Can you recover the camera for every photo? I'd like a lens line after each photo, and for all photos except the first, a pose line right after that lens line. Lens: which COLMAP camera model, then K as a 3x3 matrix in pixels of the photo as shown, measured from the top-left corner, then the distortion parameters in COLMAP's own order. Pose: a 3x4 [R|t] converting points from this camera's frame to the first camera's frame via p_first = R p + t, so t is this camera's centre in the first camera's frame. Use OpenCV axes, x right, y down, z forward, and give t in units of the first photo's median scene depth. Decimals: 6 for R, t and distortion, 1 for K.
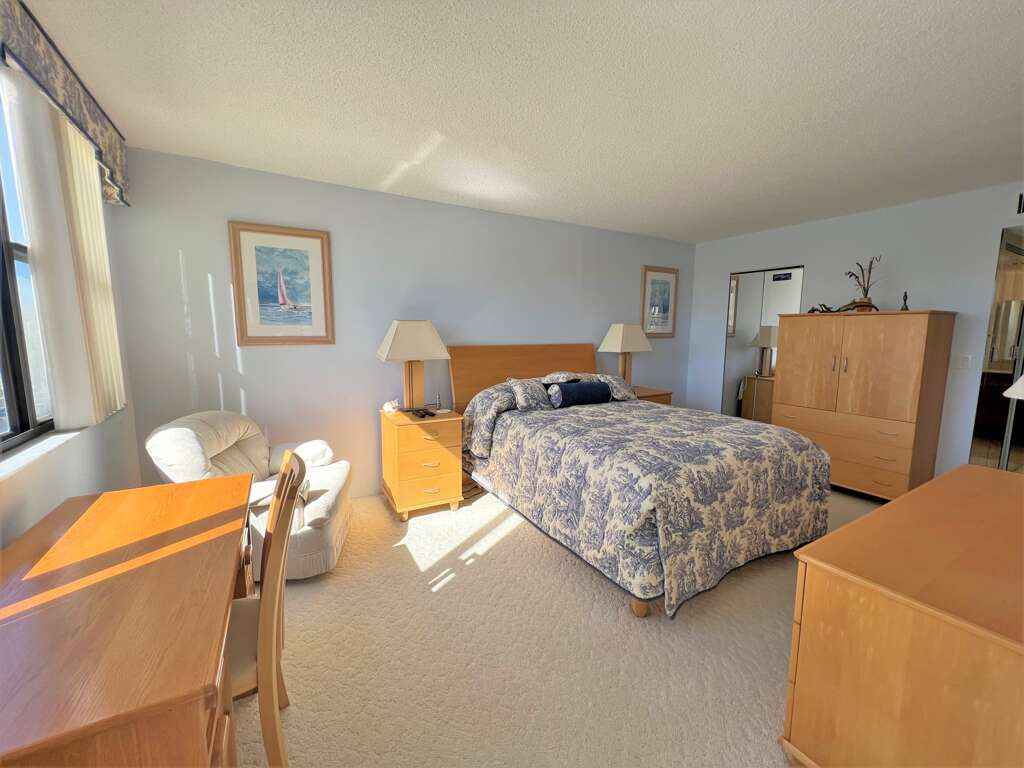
lens RADIAL K [[410.1, 0, 508.8], [0, 410.1, 380.4], [0, 0, 1]] dist [-0.002776, 0.000534]
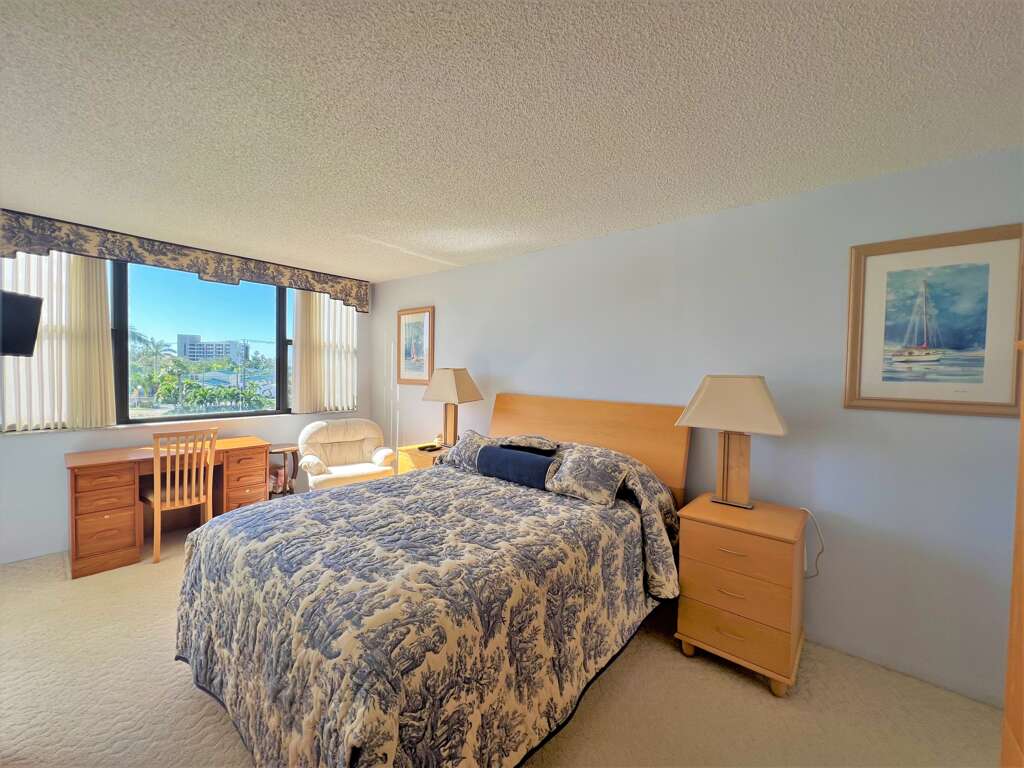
lens RADIAL K [[410.1, 0, 508.8], [0, 410.1, 380.4], [0, 0, 1]] dist [-0.002776, 0.000534]
pose [[0.341967, 0.026323, -0.939343, 0.990264], [-0.135537, 0.990537, -0.021584, -0.119691], [0.929886, 0.134697, 0.342298, 0.814727]]
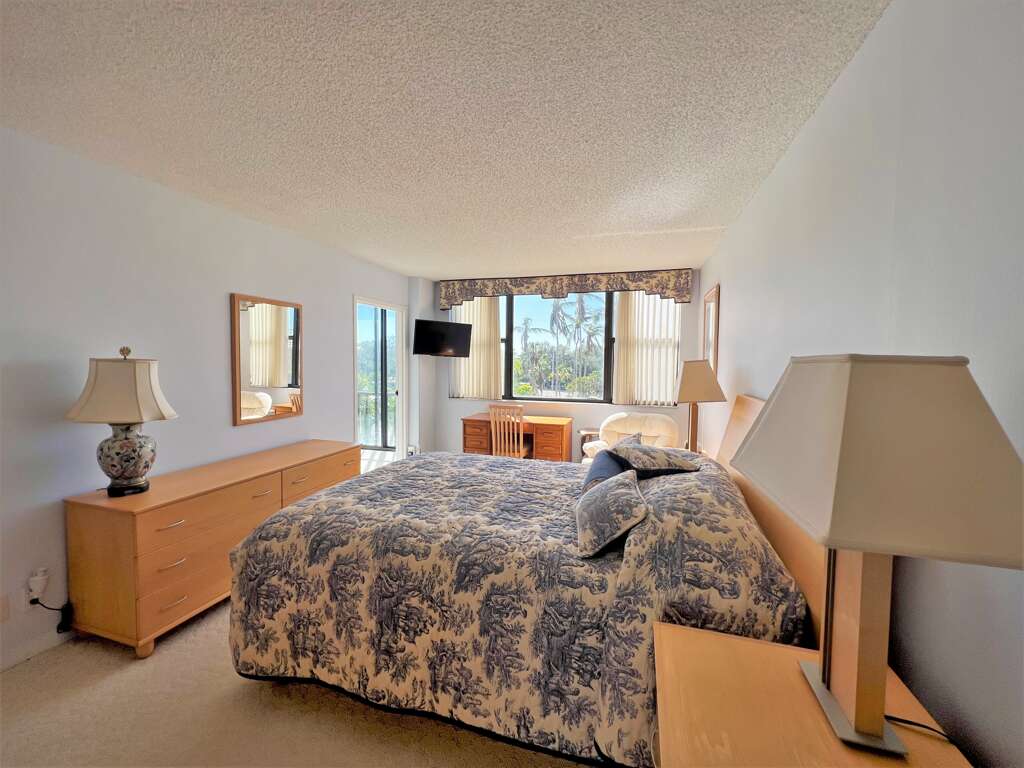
lens RADIAL K [[410.1, 0, 508.8], [0, 410.1, 380.4], [0, 0, 1]] dist [-0.002776, 0.000534]
pose [[-0.727233, 0.019883, -0.686103, 0.777531], [-0.098915, 0.986111, 0.133421, -0.198893], [0.679227, 0.164894, -0.715165, 1.493660]]
